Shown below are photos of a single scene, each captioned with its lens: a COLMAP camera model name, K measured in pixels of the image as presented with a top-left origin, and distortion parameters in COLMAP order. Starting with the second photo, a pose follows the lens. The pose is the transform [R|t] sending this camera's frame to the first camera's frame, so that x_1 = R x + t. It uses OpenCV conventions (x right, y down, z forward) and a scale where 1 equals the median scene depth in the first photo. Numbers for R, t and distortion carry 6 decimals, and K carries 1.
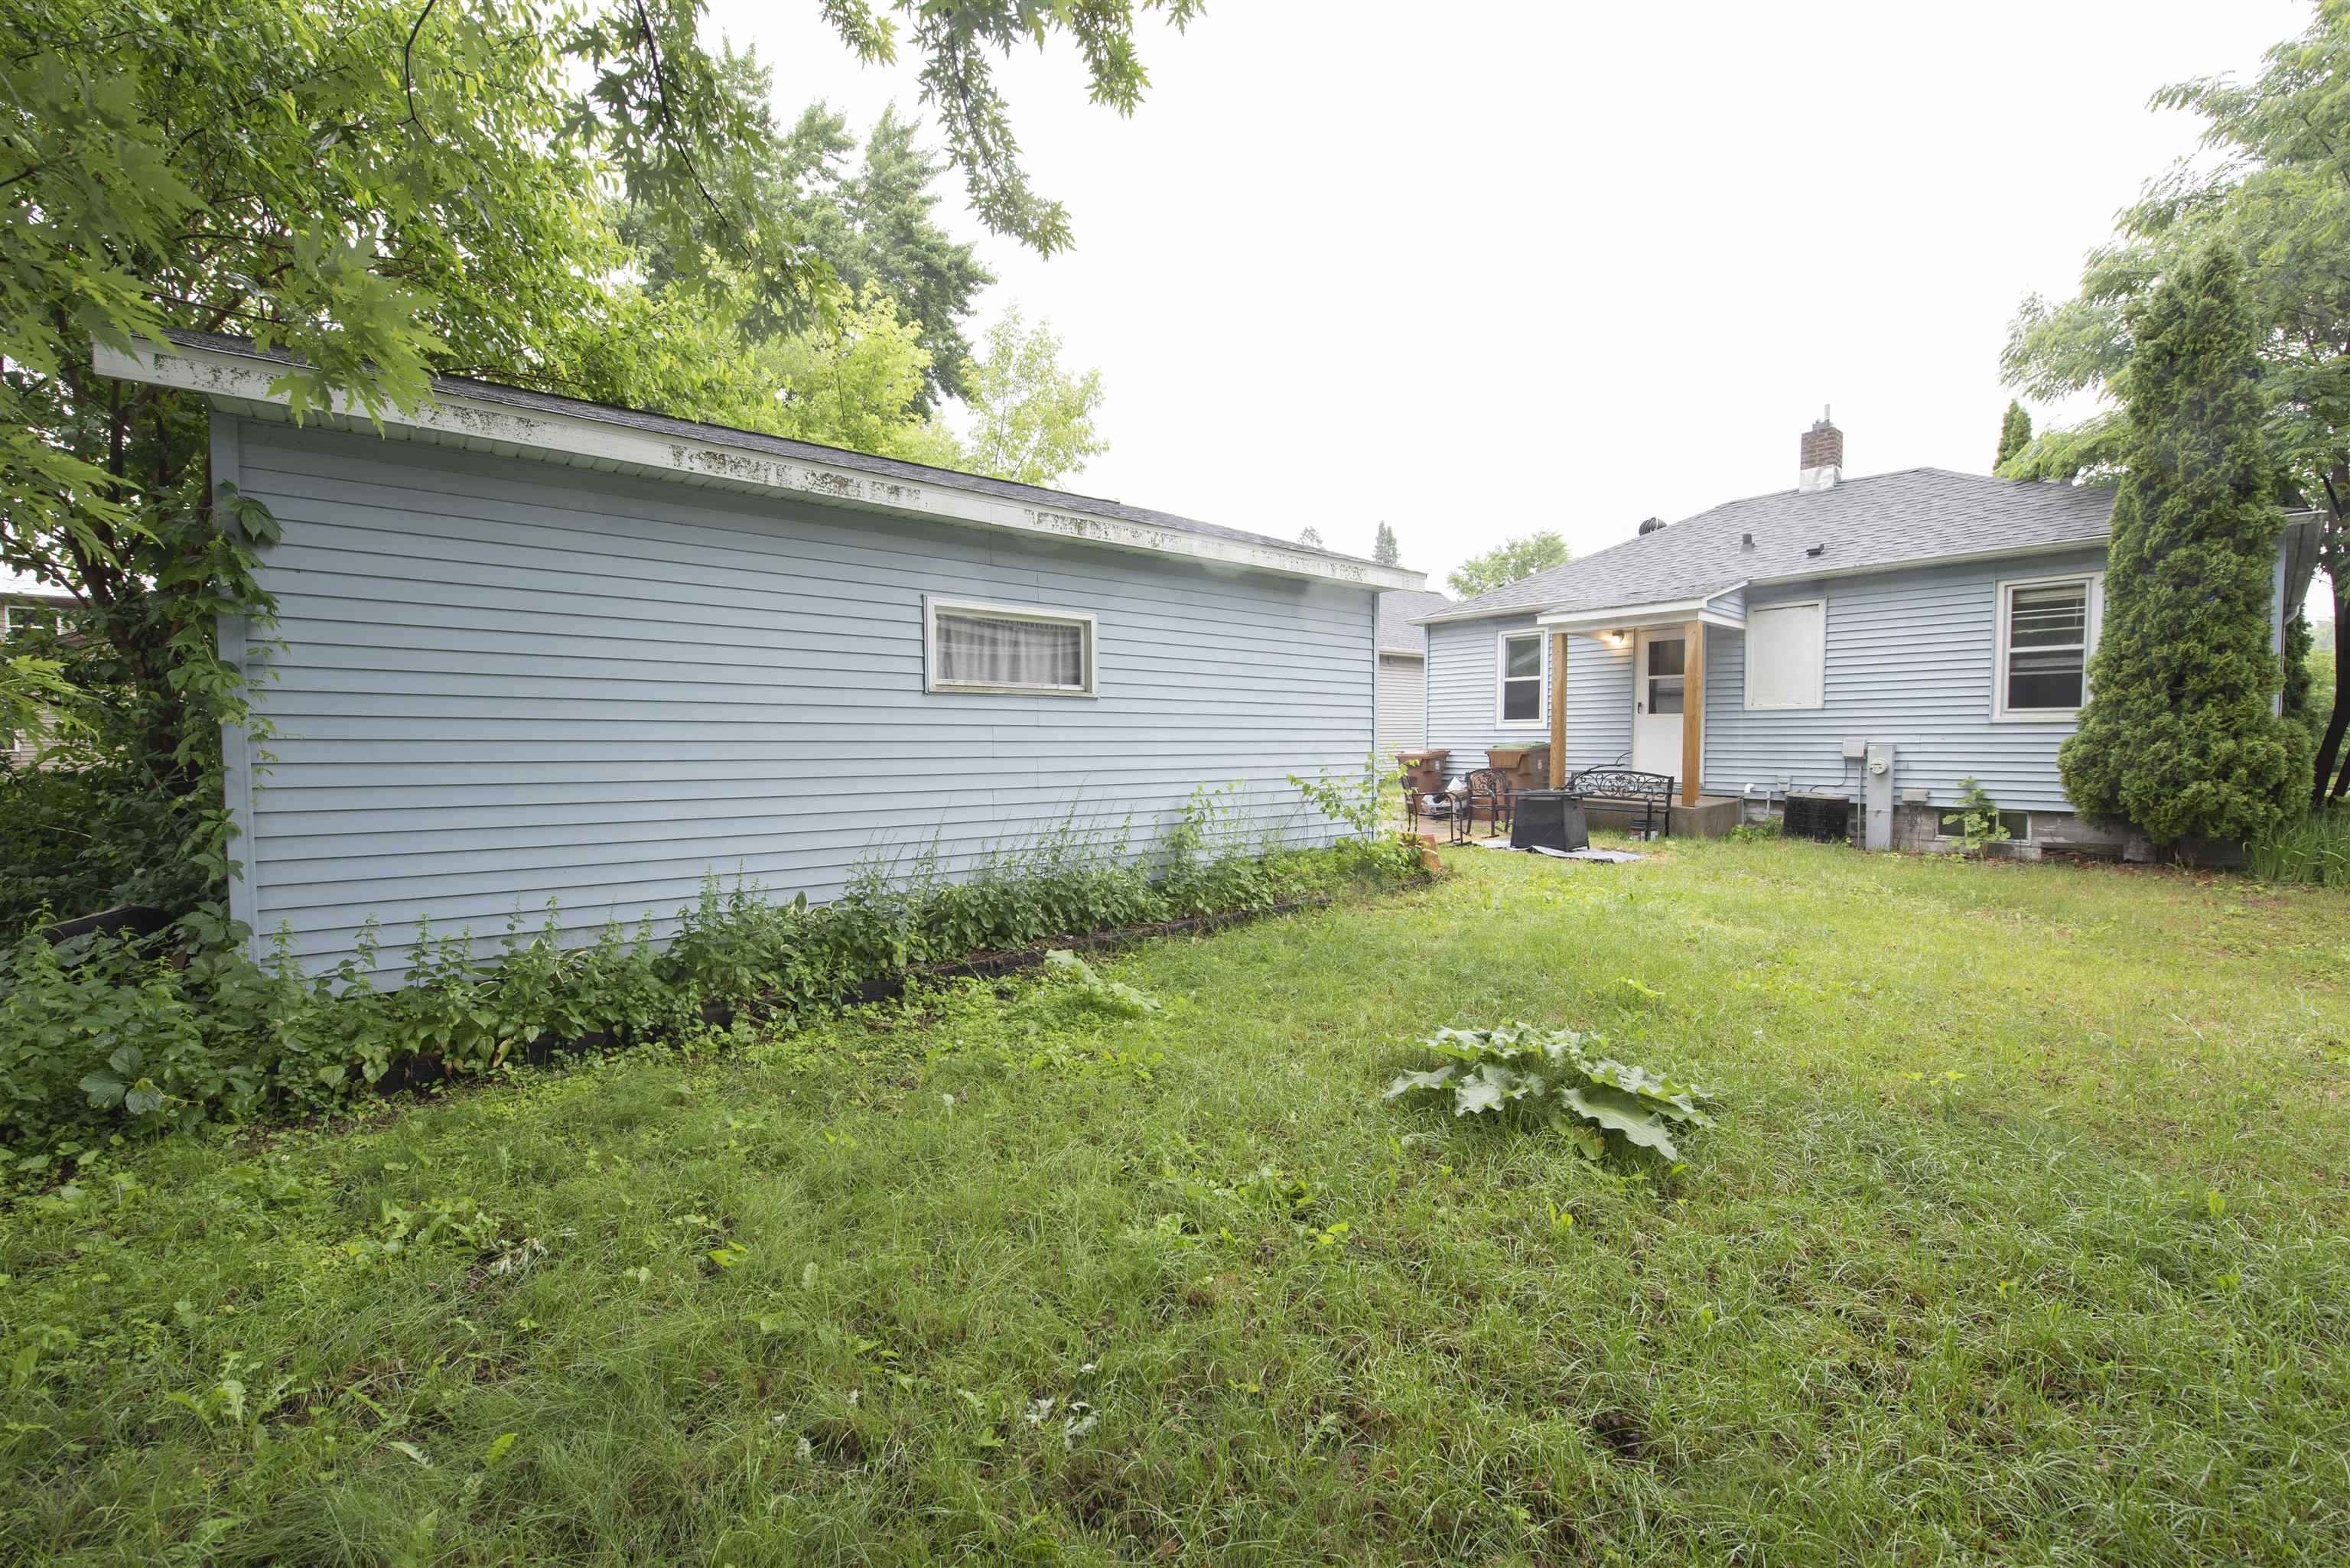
lens RADIAL K [[941.3, 0, 1166.9], [0, 941.3, 786.1], [0, 0, 1]] dist [-0.019533, -0.000651]
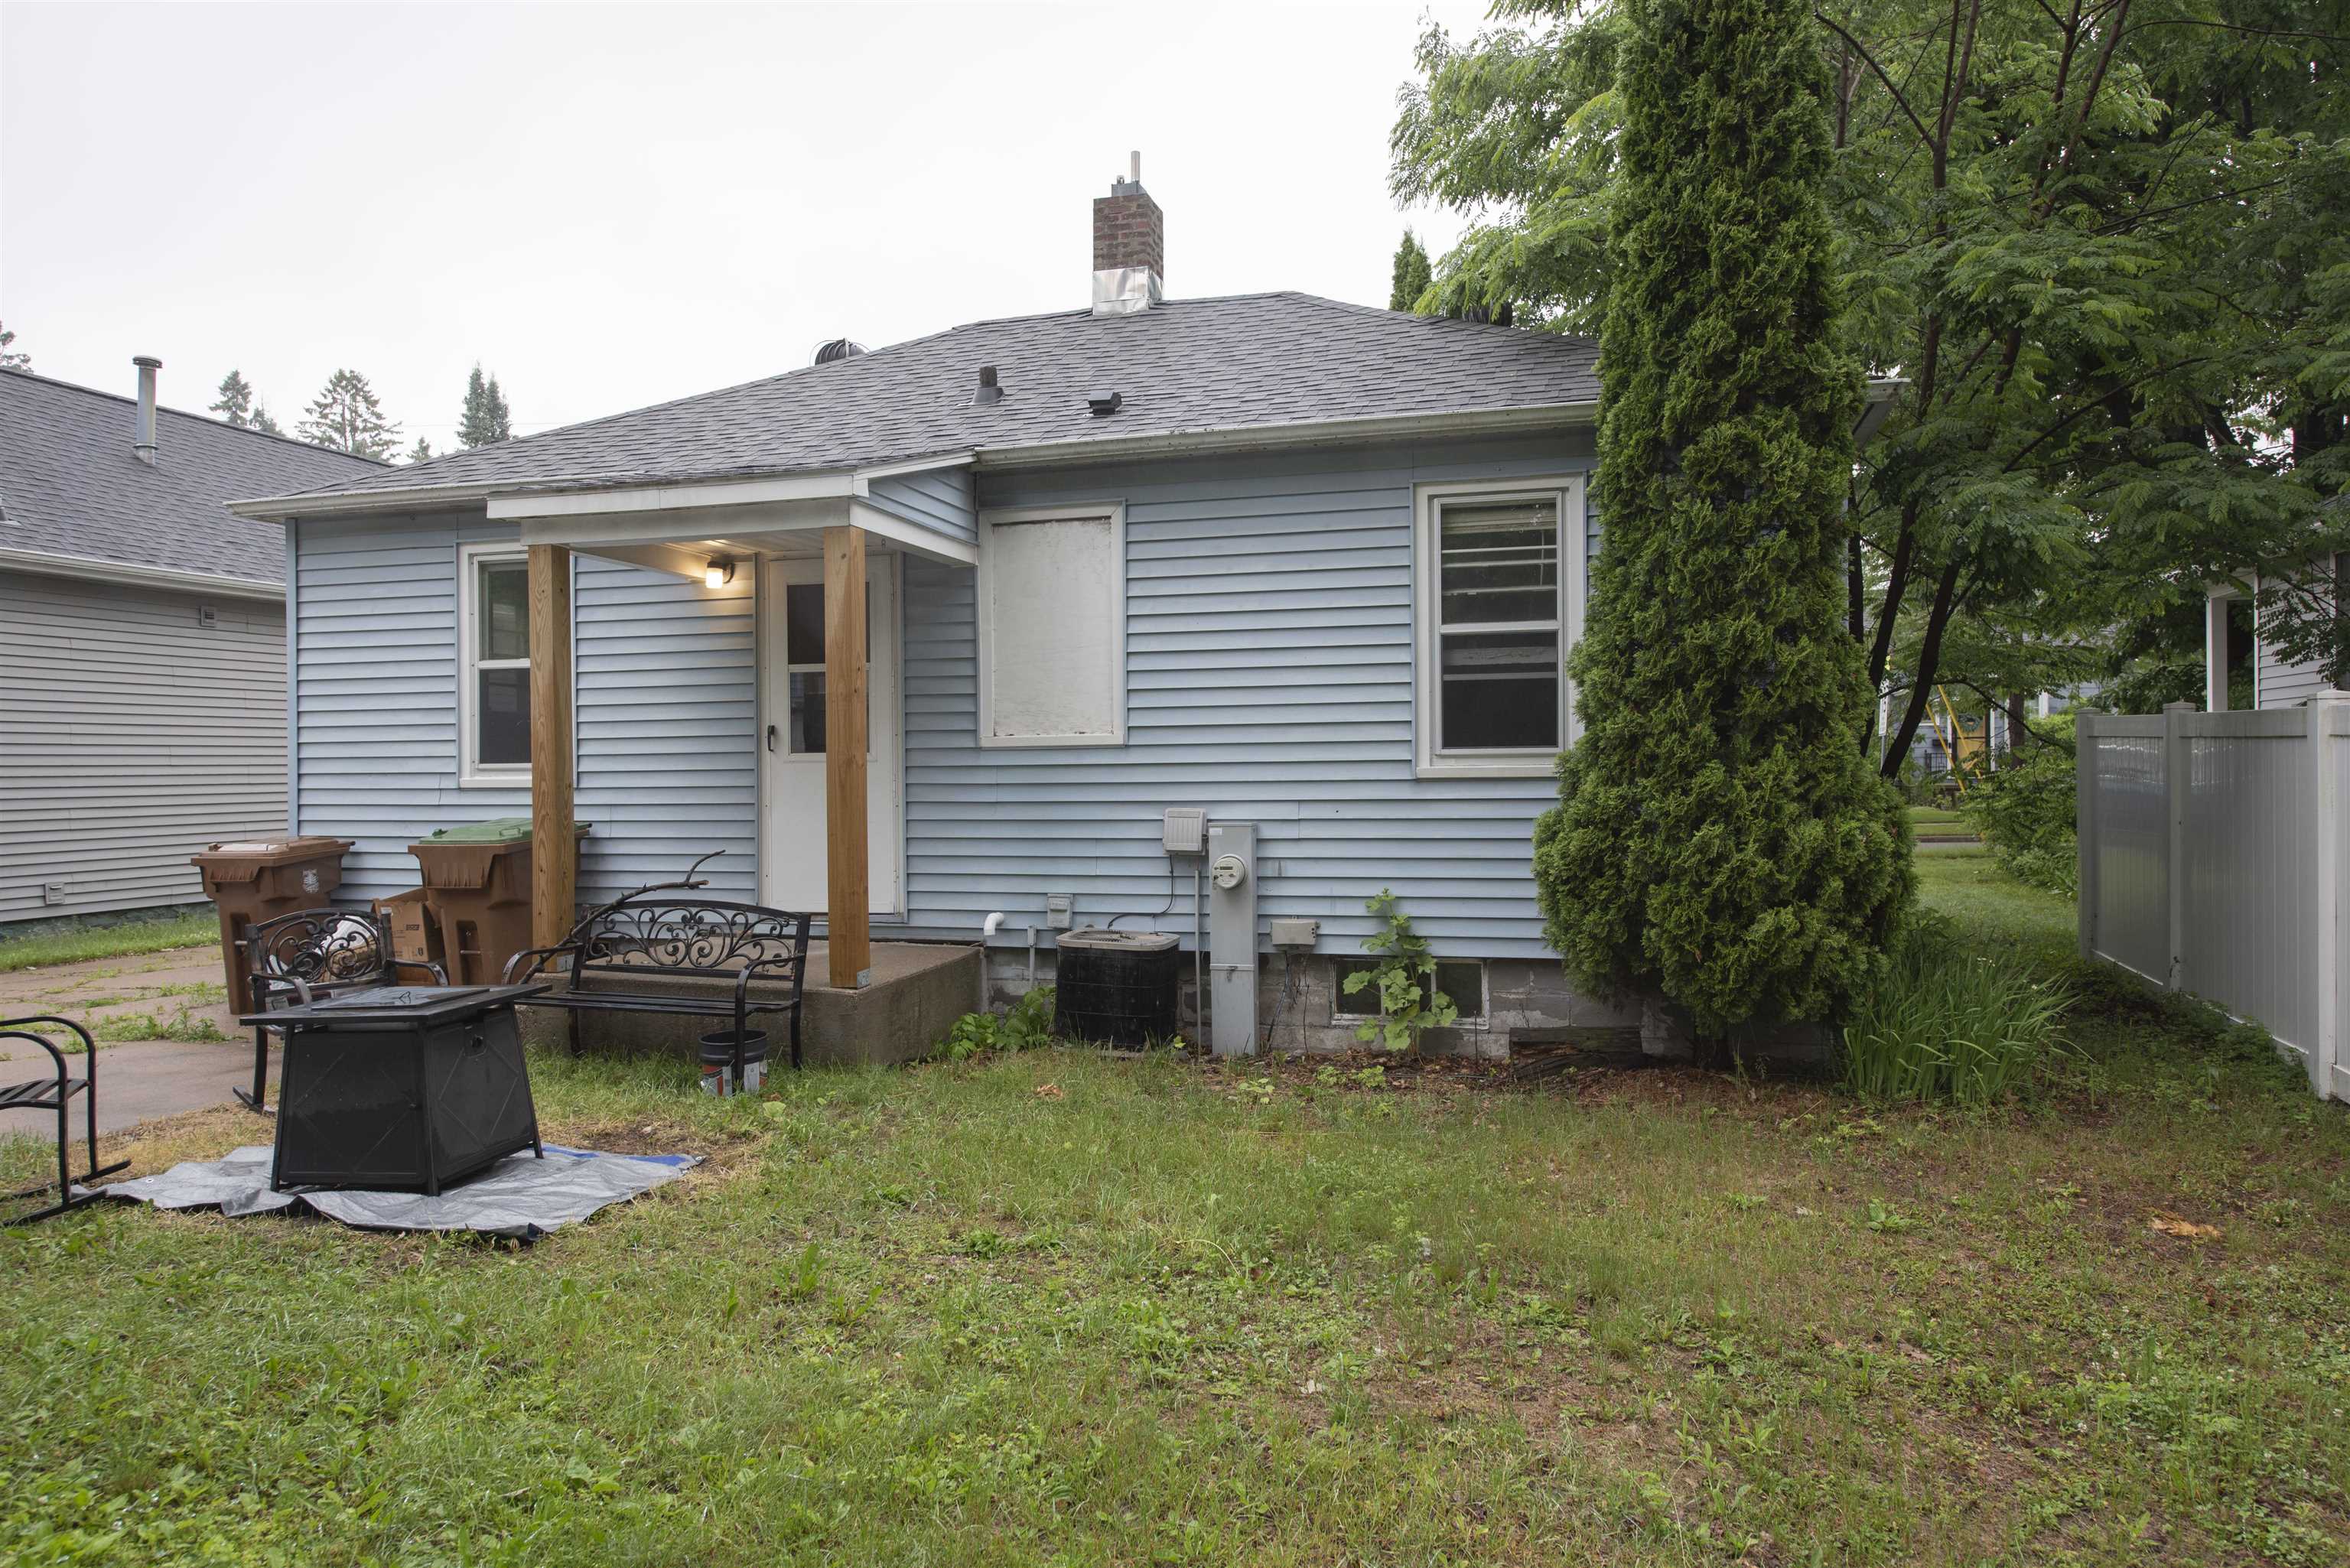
lens RADIAL K [[1625.1, 0, 1175.6], [0, 1625.1, 781.4], [0, 0, 1]] dist [0.005798, 0.000464]
pose [[0.822991, -0.006555, 0.568016, 0.311297], [0.034013, 0.998708, -0.037756, -0.039340], [-0.567035, 0.050393, 0.822151, 0.381685]]
